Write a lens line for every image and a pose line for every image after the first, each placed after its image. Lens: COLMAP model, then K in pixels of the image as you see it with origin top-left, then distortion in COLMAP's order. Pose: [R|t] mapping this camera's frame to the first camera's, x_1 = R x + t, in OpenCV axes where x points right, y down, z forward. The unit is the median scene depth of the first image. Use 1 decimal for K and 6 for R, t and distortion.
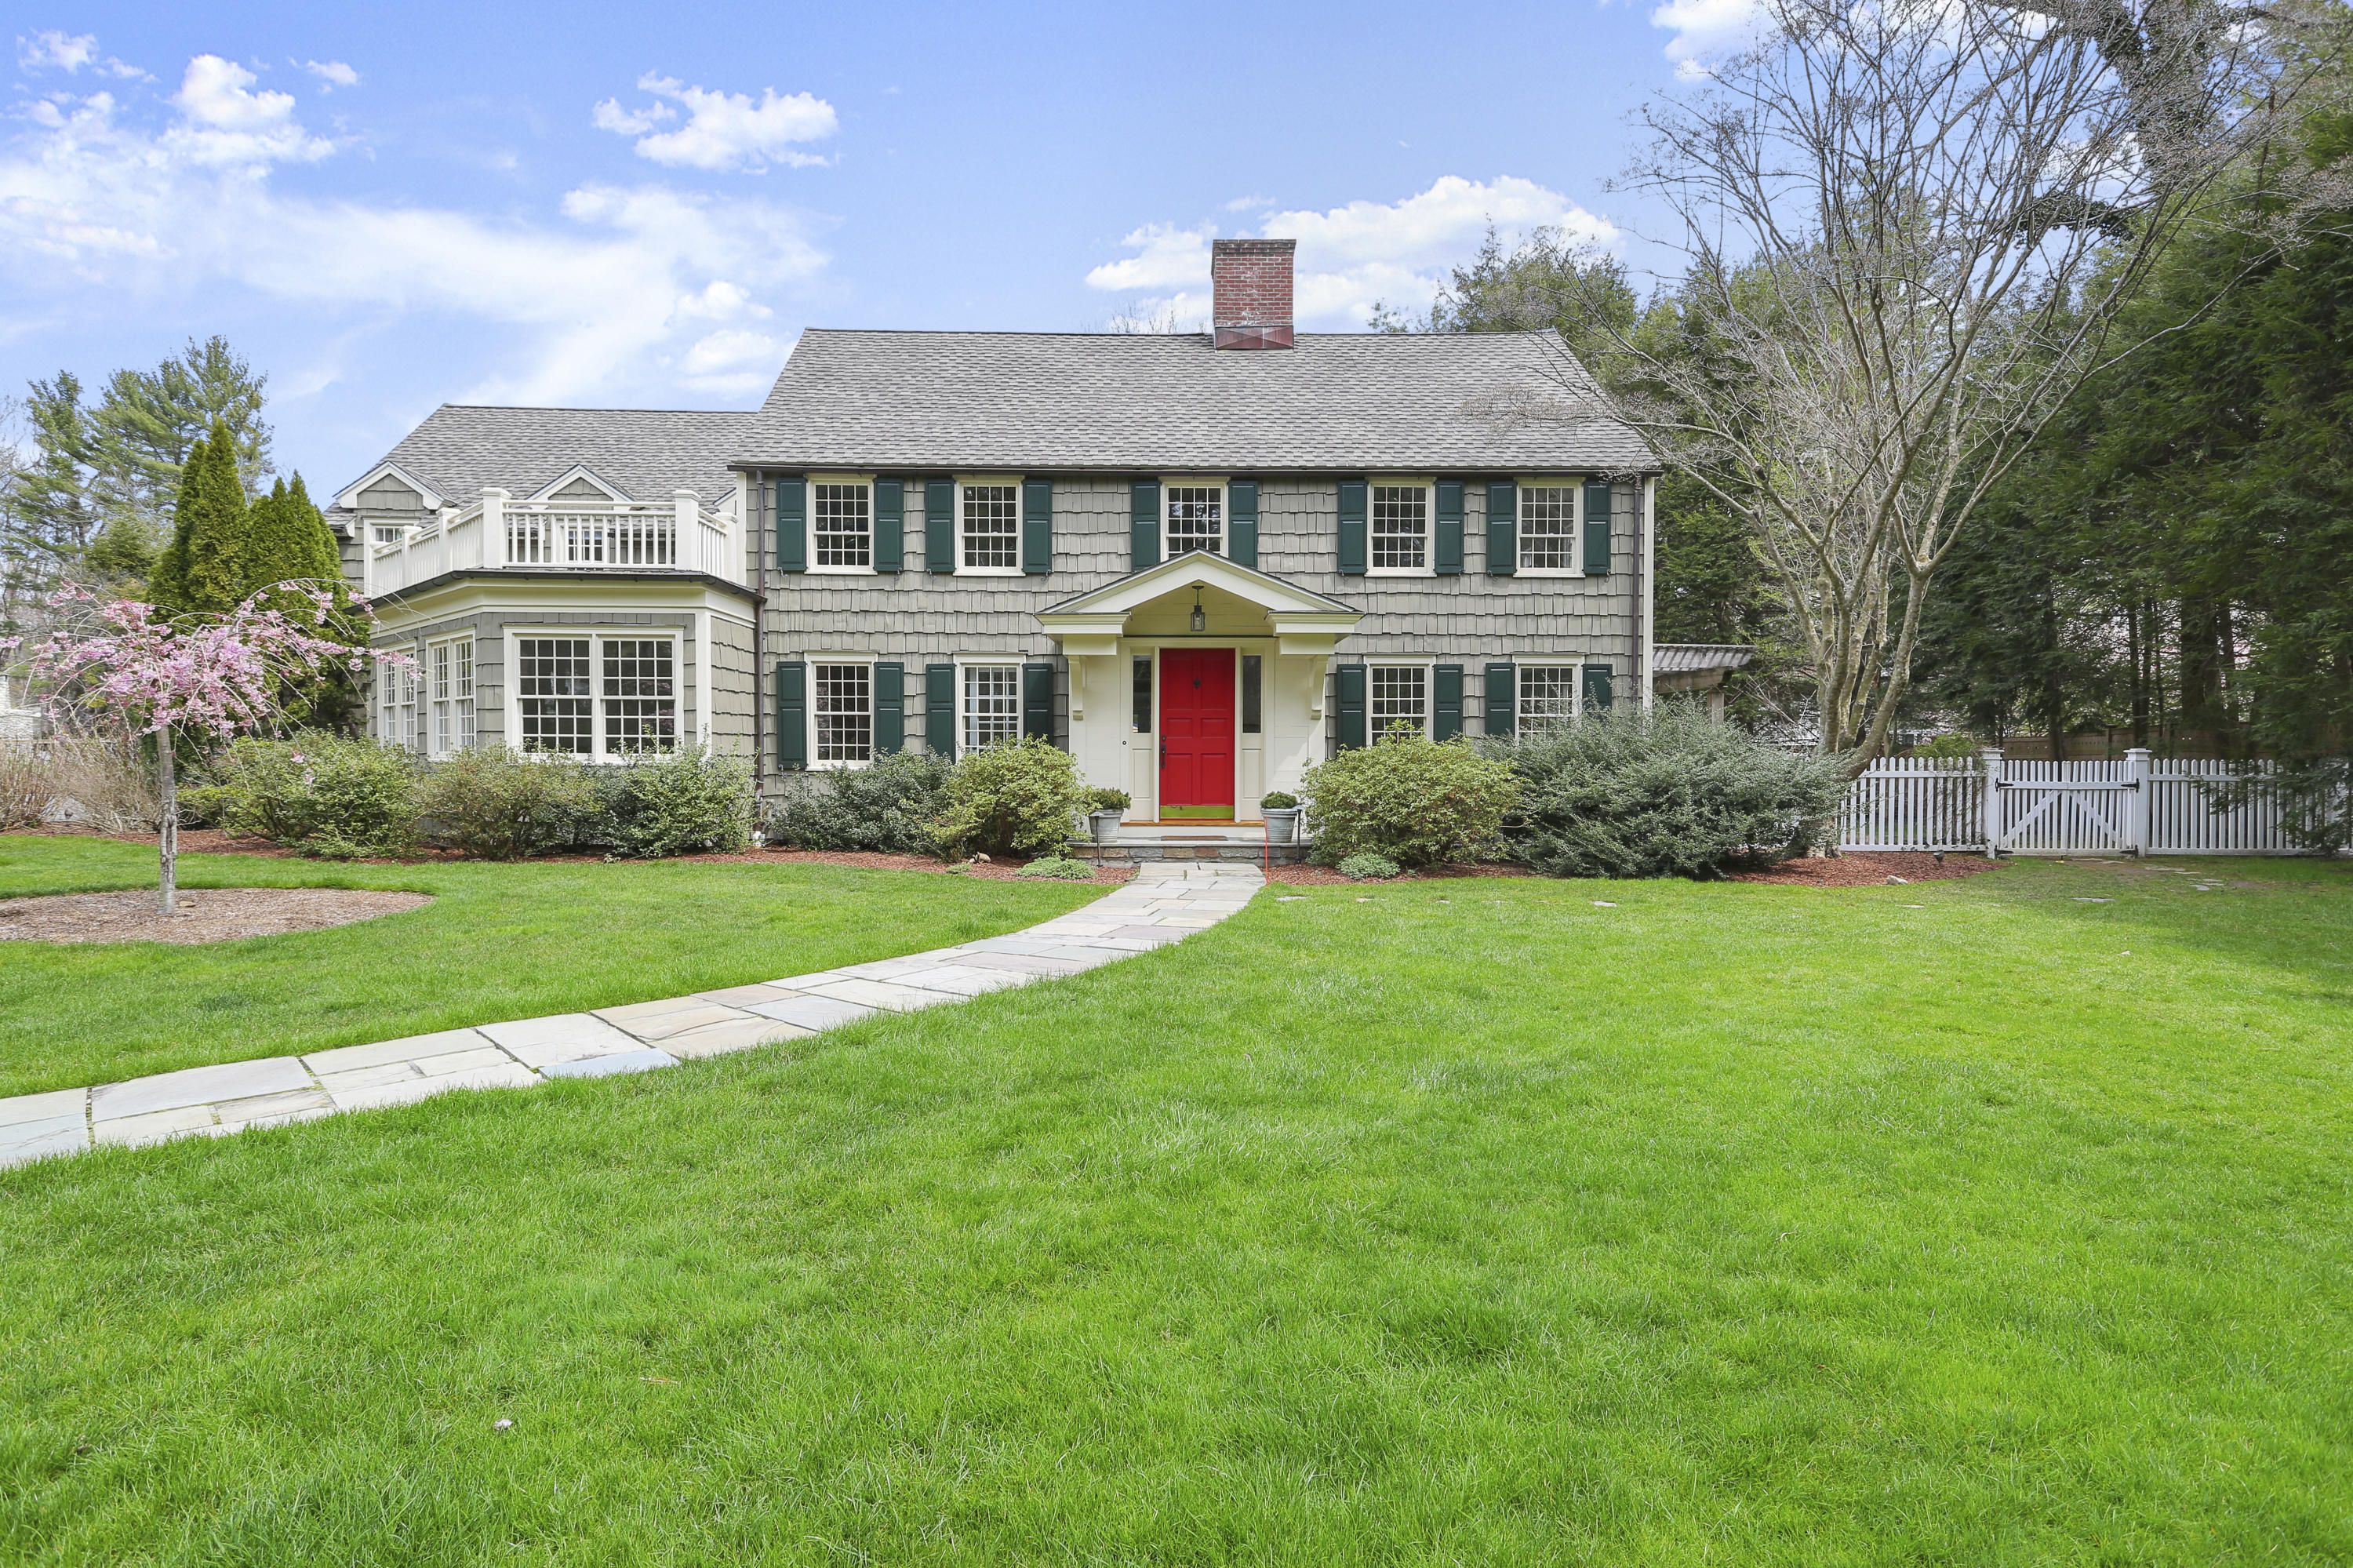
lens RADIAL K [[1214.9, 0, 1172.0], [0, 1214.9, 778.9], [0, 0, 1]] dist [0.038725, -0.019693]
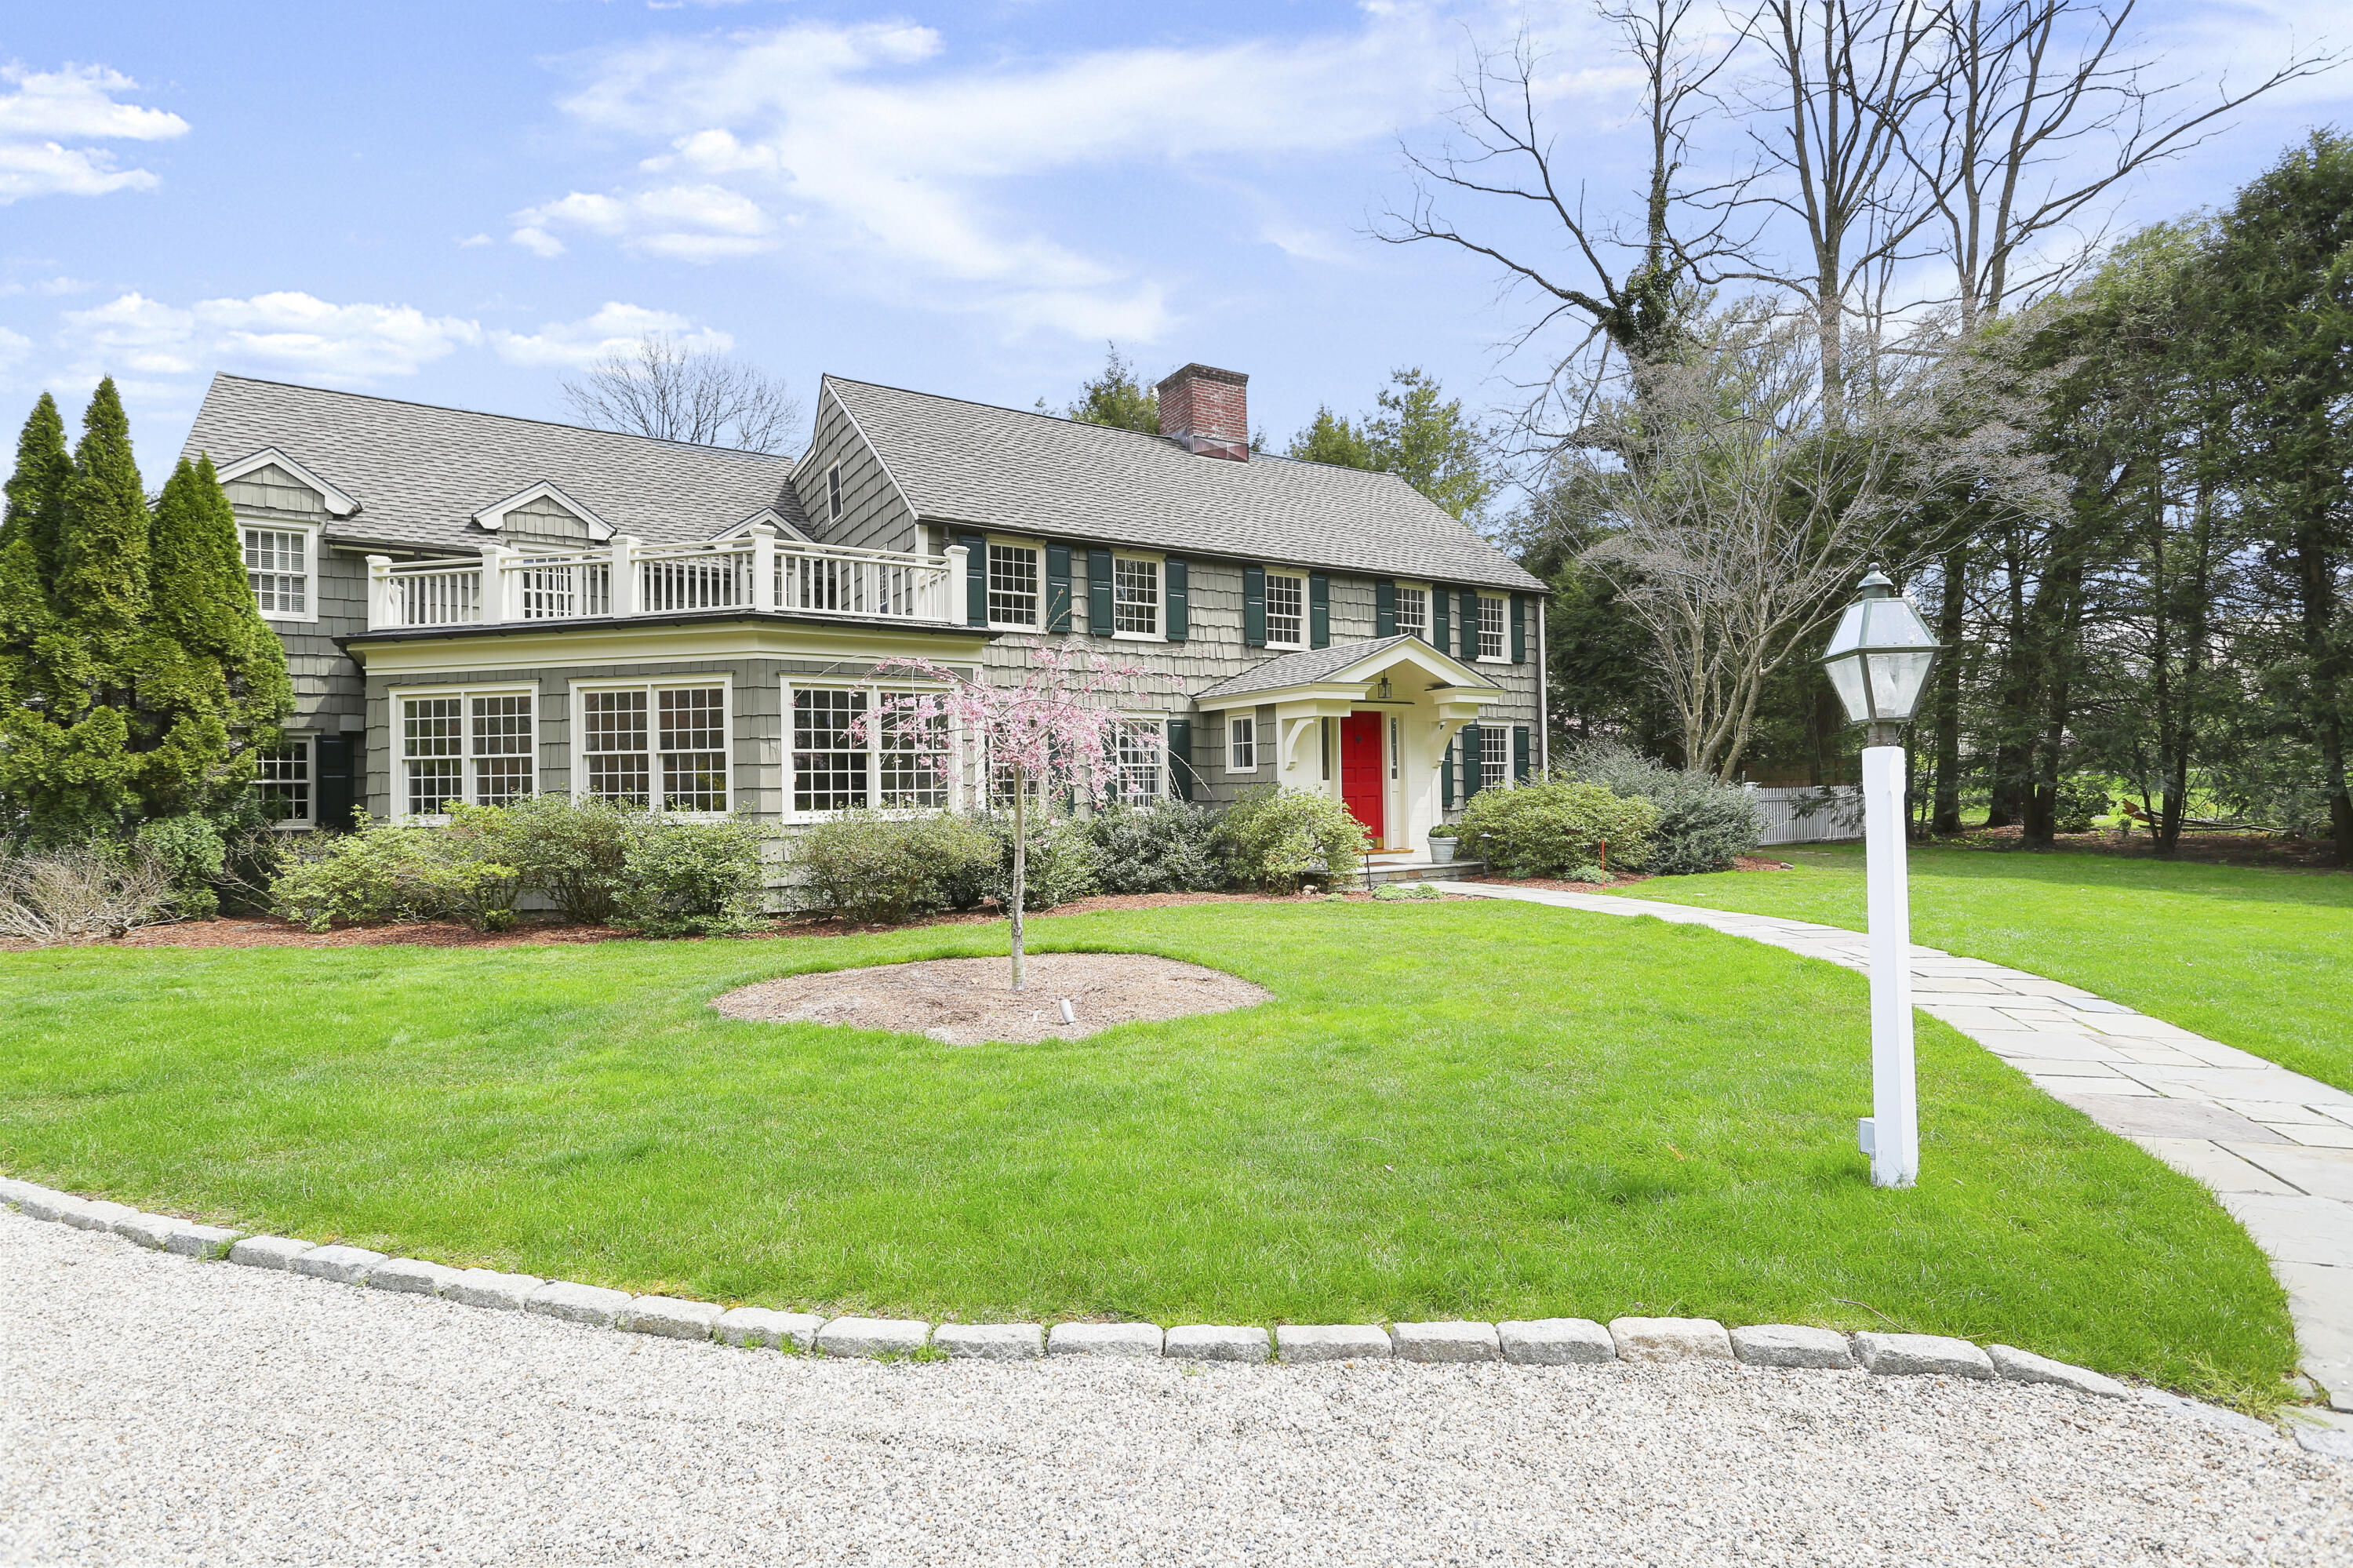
lens RADIAL K [[1113.3, 0, 1175.8], [0, 1113.3, 776.7], [0, 0, 1]] dist [0.022215, -0.014191]
pose [[0.855352, -0.011440, 0.517921, -0.651803], [0.027976, 0.999317, -0.024129, -0.016844], [-0.517291, 0.035128, 0.855088, 0.115066]]
